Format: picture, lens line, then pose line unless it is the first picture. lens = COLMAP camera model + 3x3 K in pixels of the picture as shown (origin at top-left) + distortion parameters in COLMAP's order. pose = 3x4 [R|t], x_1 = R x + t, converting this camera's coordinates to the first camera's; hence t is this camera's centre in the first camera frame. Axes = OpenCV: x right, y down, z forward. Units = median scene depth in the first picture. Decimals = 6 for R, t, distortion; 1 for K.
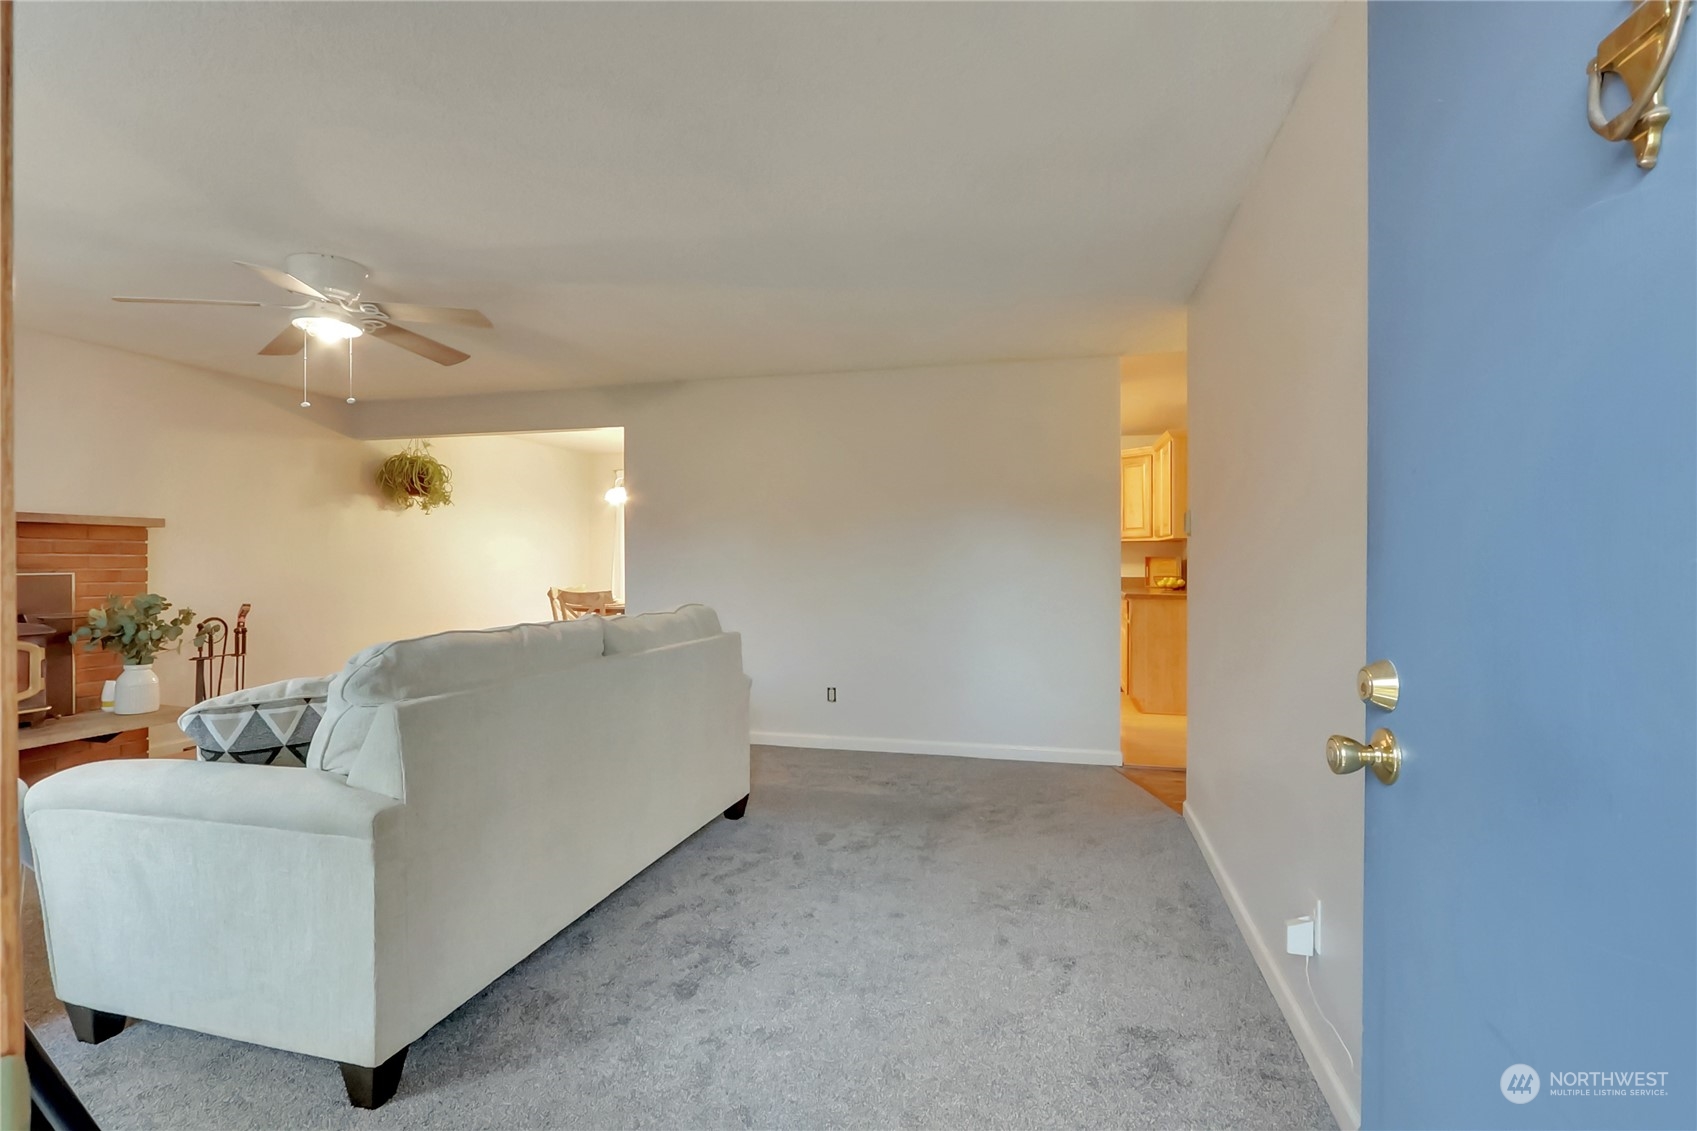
lens RADIAL K [[800.6, 0, 848.5], [0, 800.6, 565.5], [0, 0, 1]] dist [-0.005167, 0.000260]
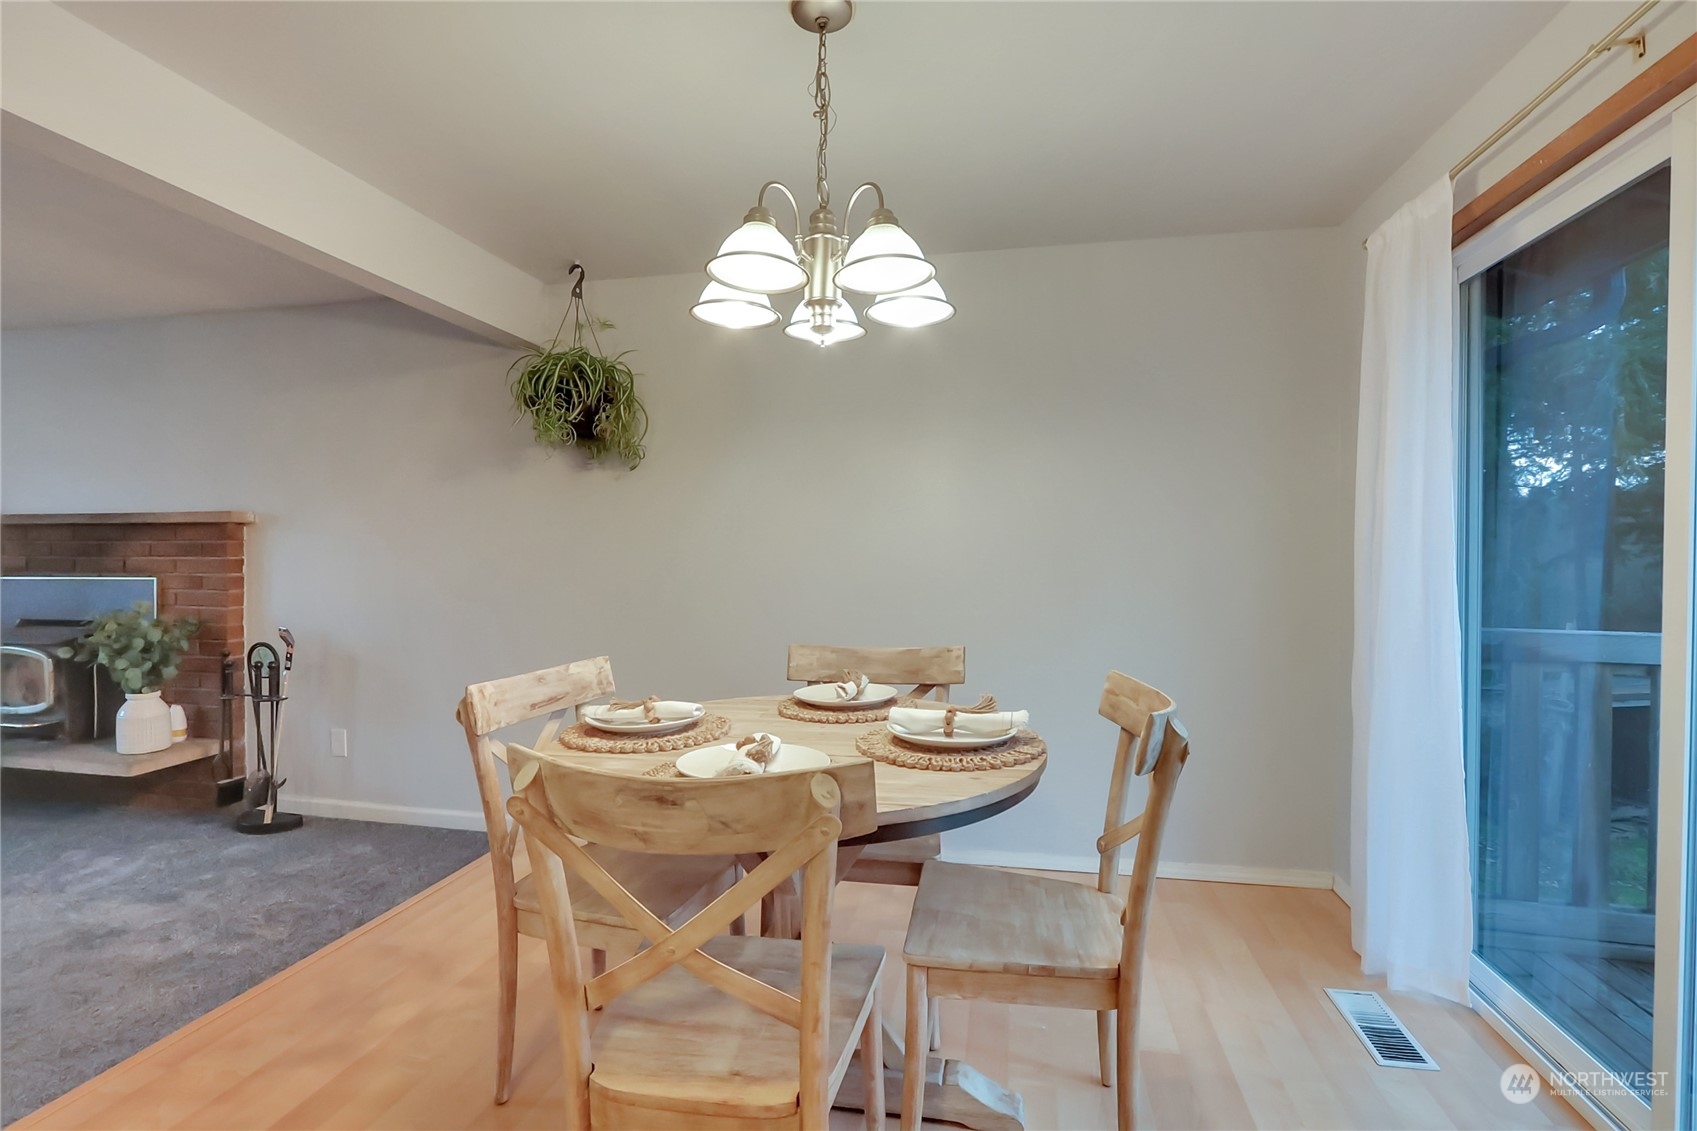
lens RADIAL K [[800.6, 0, 848.5], [0, 800.6, 565.5], [0, 0, 1]] dist [-0.005167, 0.000260]
pose [[0.047830, 0.011950, -0.998784, -0.046293], [-0.005790, 0.999915, 0.011686, -0.018743], [0.998839, 0.005224, 0.047895, 1.647677]]
